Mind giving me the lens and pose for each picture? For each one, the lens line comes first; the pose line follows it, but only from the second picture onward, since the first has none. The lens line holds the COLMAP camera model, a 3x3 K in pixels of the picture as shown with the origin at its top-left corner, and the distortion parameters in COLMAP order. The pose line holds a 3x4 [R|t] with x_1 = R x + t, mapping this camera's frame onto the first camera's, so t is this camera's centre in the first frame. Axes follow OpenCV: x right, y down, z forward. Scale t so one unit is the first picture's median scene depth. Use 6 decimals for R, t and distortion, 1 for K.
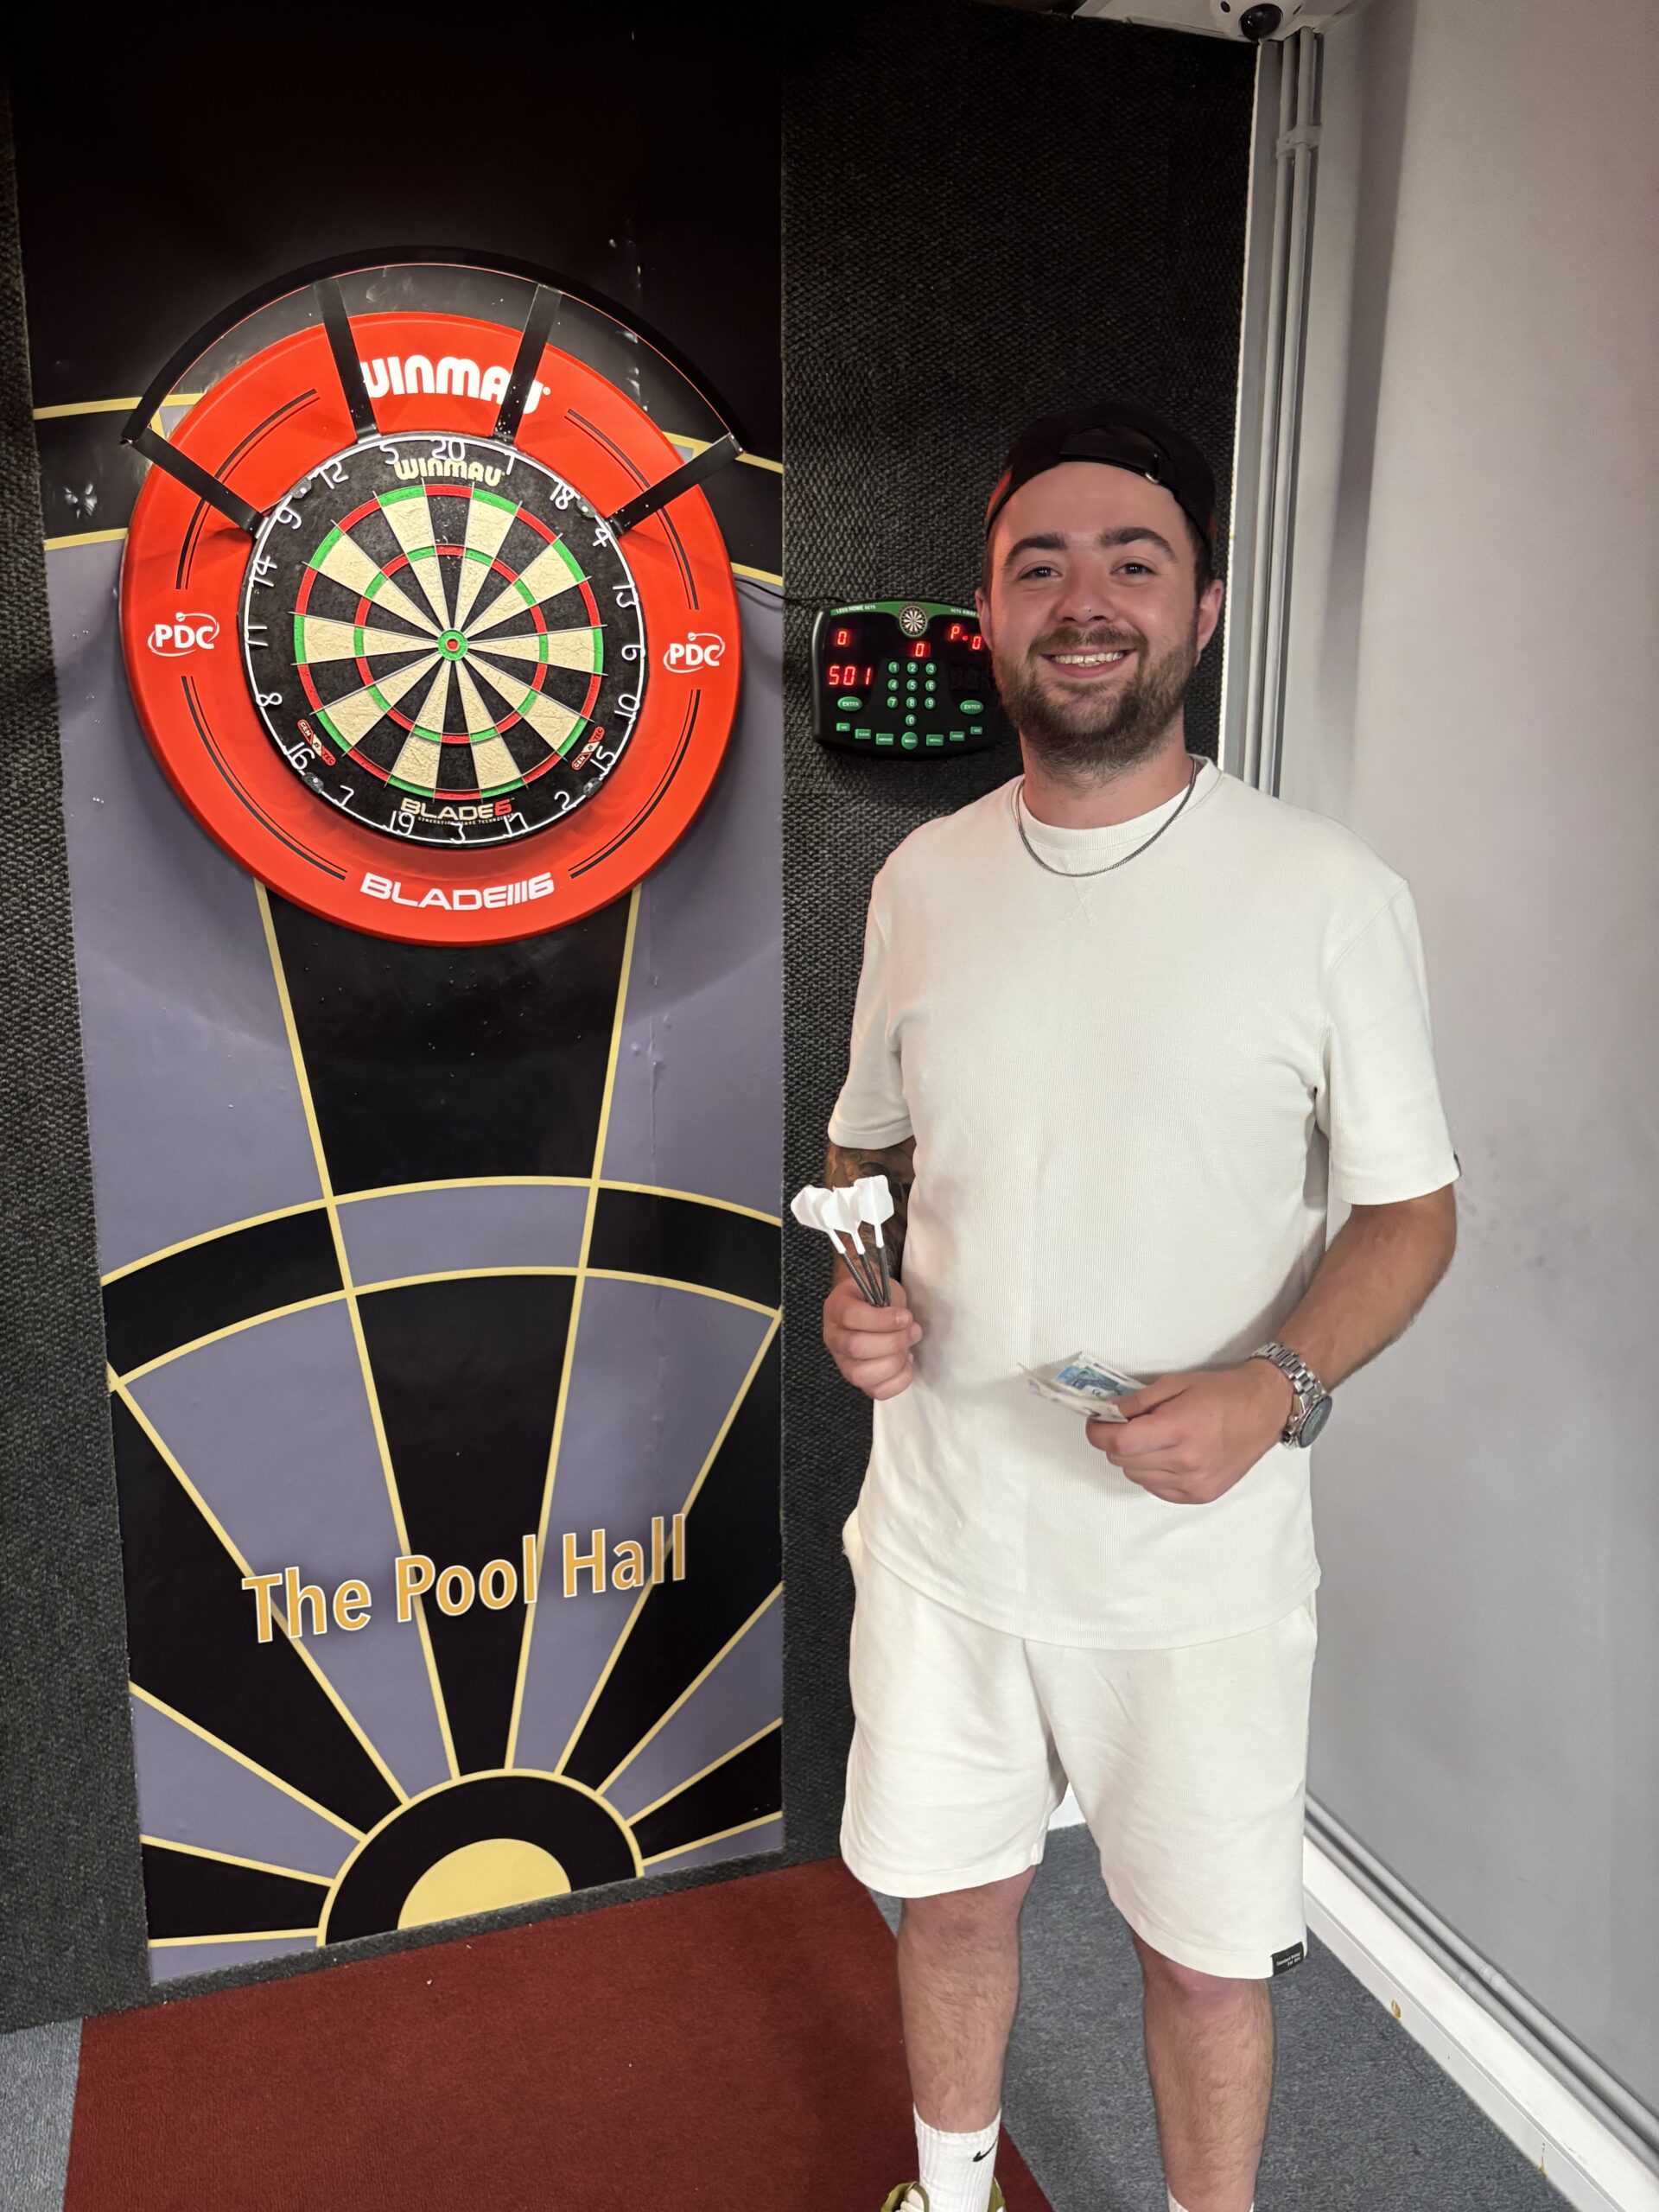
lens RADIAL K [[1652.0, 0, 823.2], [0, 1652.0, 1118.2], [0, 0, 1]] dist [0.005100, -0.000932]
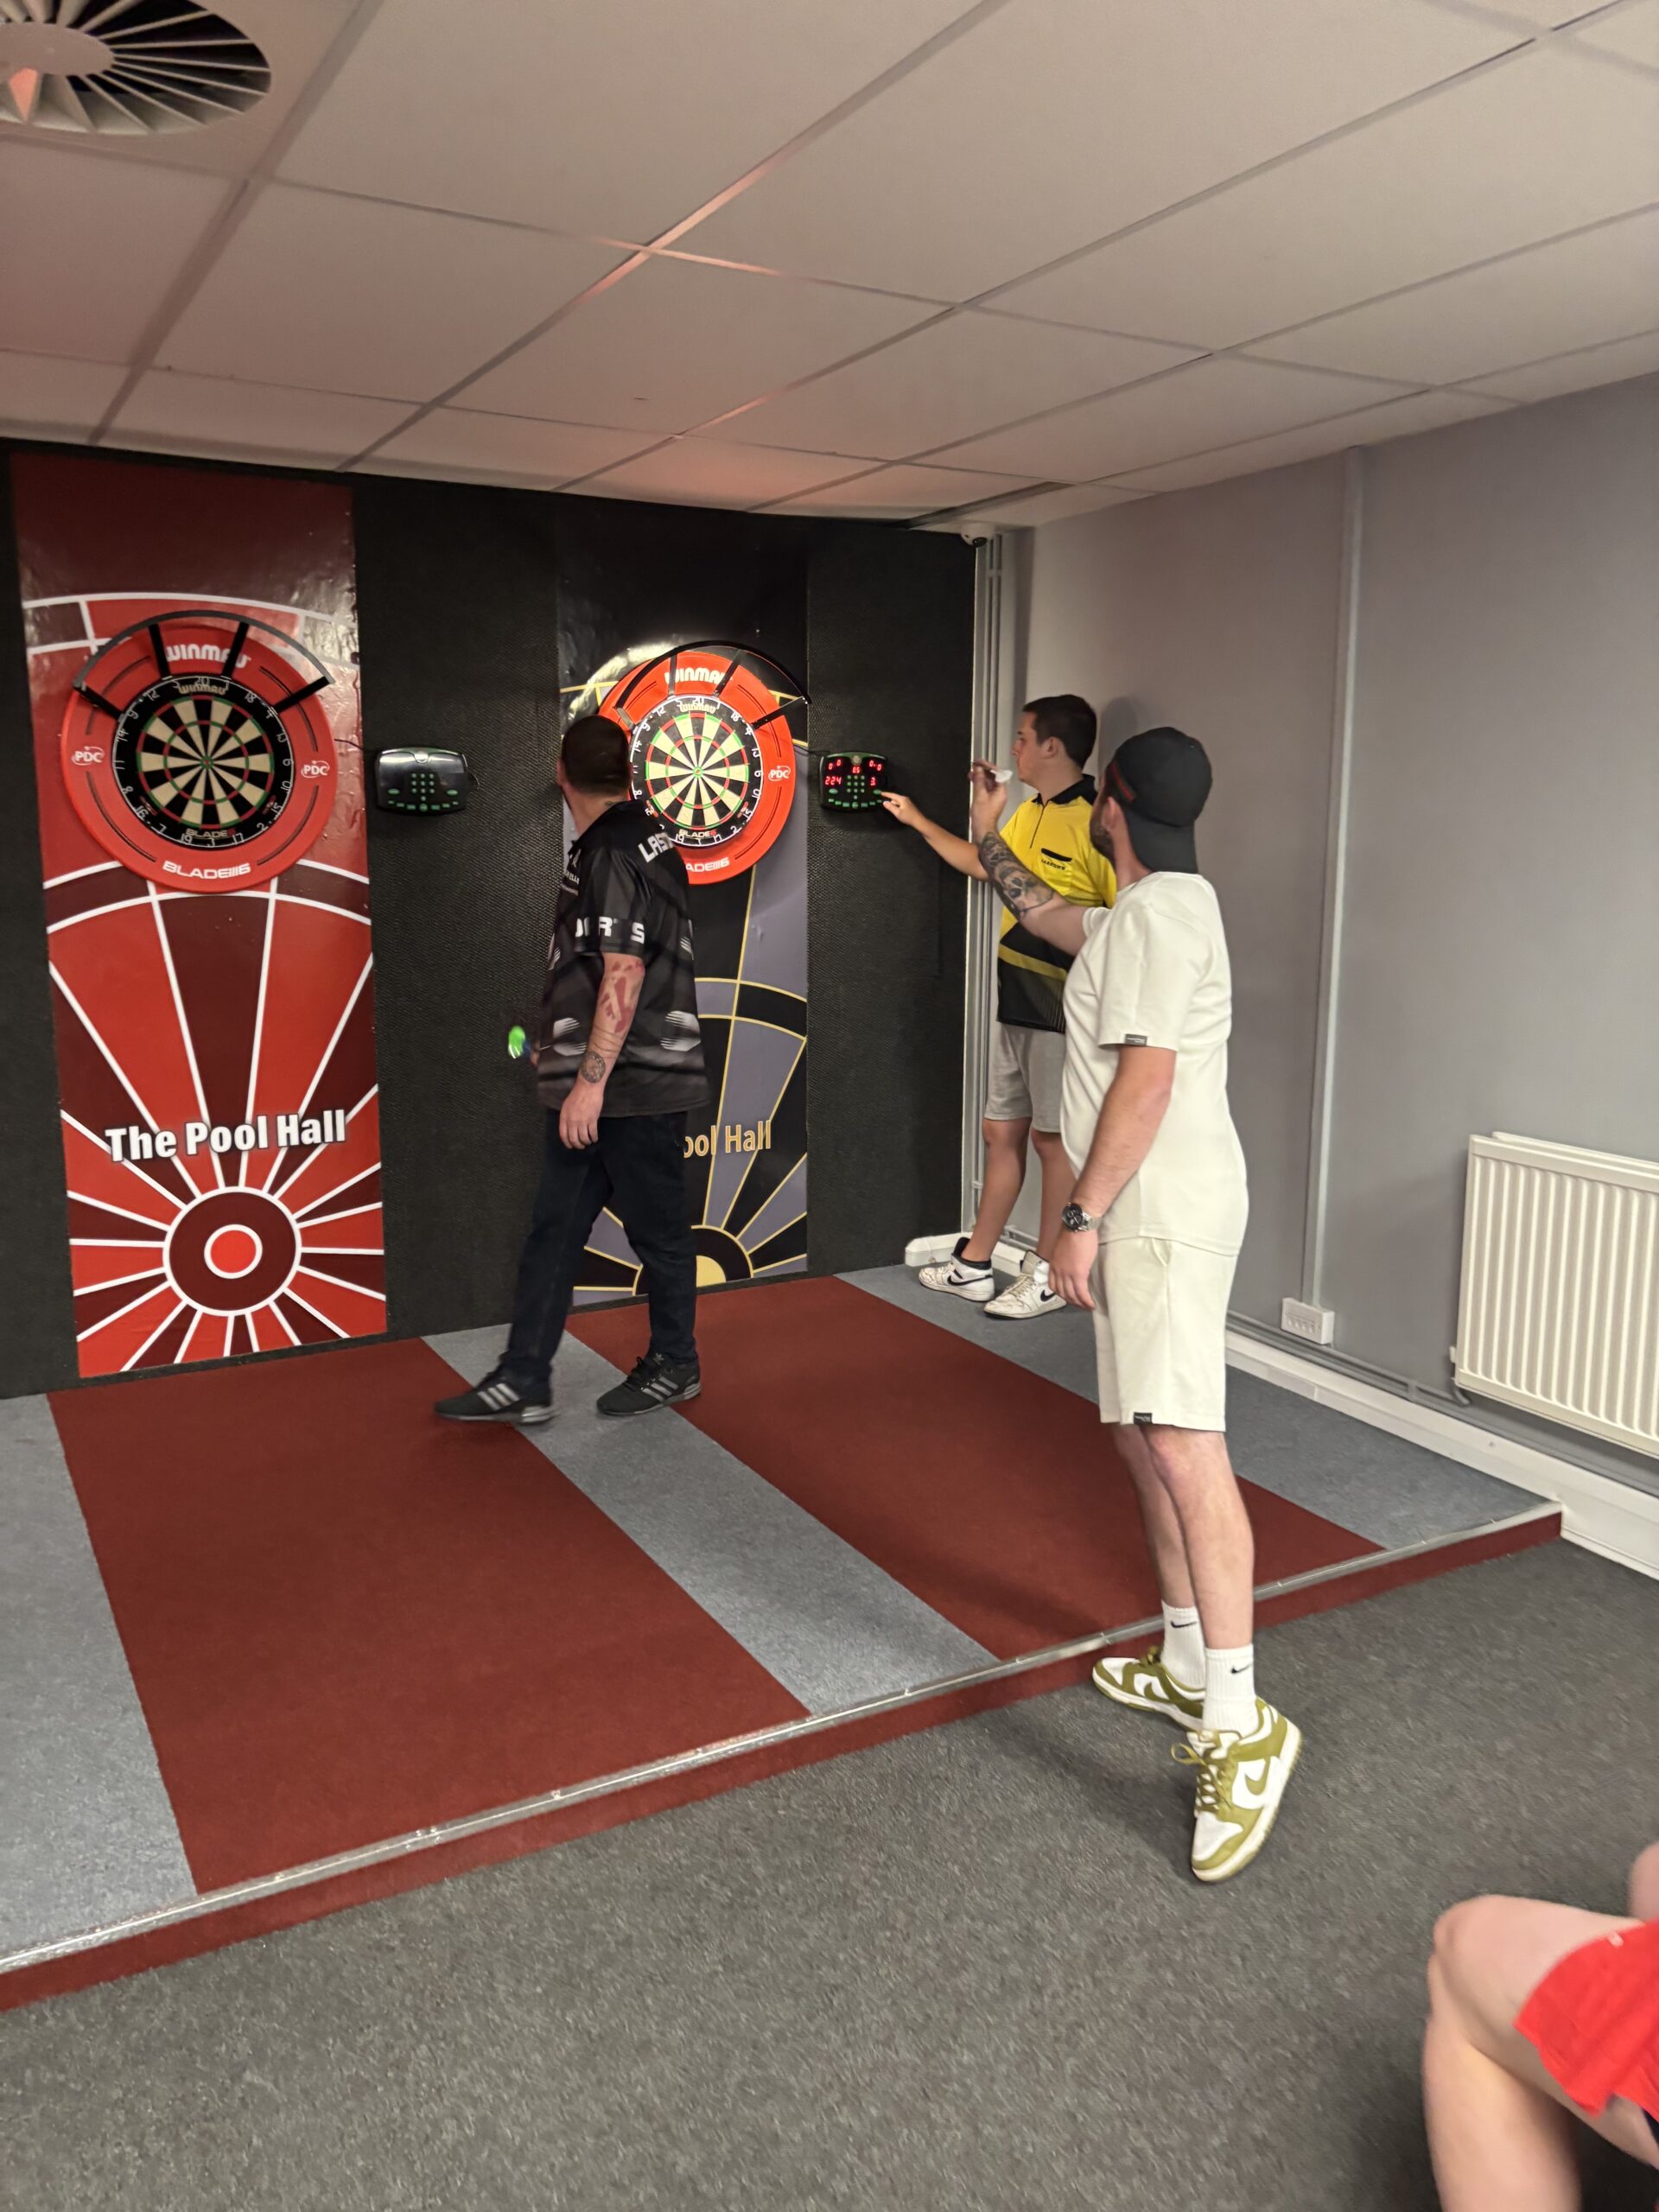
lens RADIAL K [[1652.0, 0, 823.2], [0, 1652.0, 1118.2], [0, 0, 1]] dist [0.005100, -0.000932]
pose [[0.983512, -0.032319, 0.177931, -0.476633], [0.034020, 0.999400, -0.006517, 0.275177], [-0.177613, 0.012462, 0.984021, -1.530611]]
